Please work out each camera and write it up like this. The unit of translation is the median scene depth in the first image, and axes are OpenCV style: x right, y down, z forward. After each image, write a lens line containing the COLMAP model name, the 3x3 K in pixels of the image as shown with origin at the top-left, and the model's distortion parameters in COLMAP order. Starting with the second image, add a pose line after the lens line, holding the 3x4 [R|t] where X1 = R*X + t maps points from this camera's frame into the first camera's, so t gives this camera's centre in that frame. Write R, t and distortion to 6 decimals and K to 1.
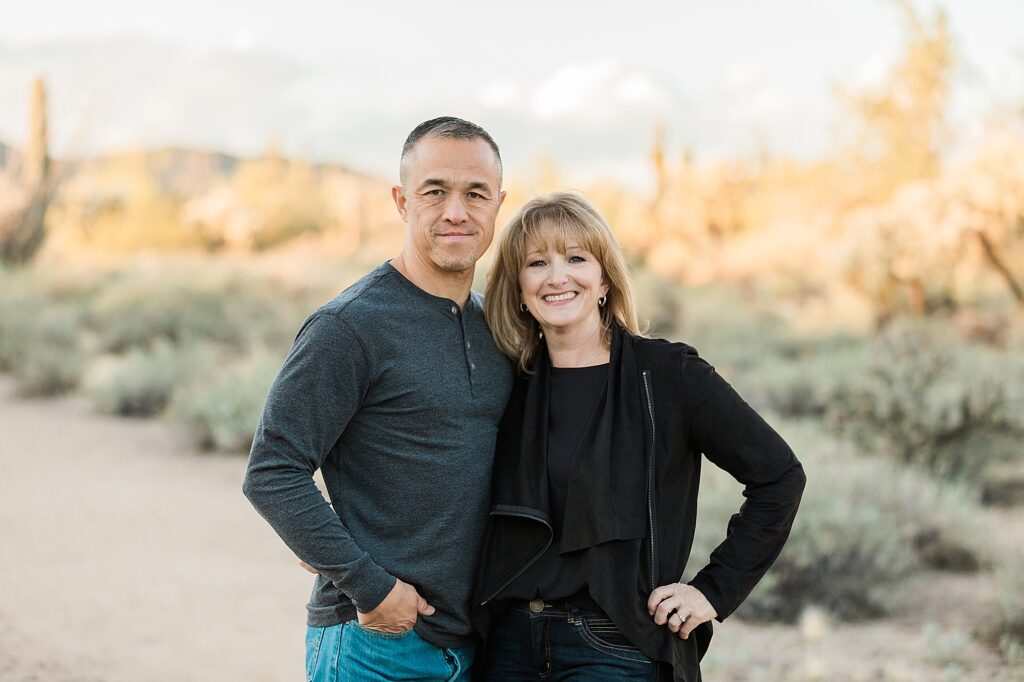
lens RADIAL K [[2785.1, 0, 512.0], [0, 2785.1, 341.0], [0, 0, 1]] dist [-0.161588, -1.184220]
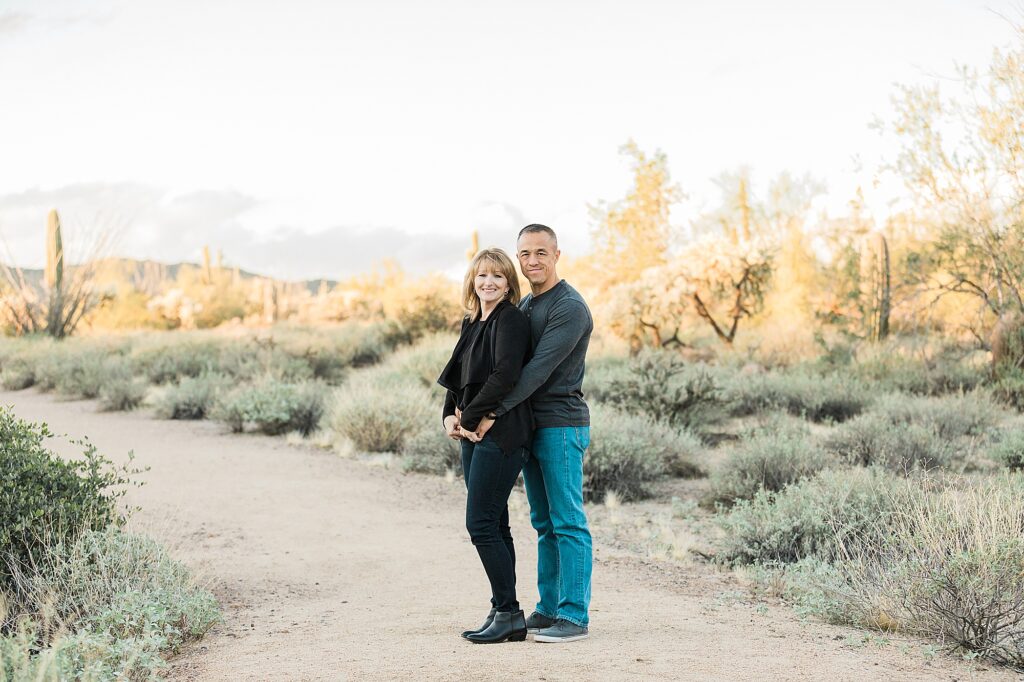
lens RADIAL K [[2112.4, 0, 512.0], [0, 2112.4, 341.0], [0, 0, 1]] dist [-0.019436, -0.415165]
pose [[0.996352, -0.028247, 0.080528, -0.049165], [0.030594, 0.999138, -0.028061, 0.026174], [-0.079666, 0.030423, 0.996357, -0.286609]]
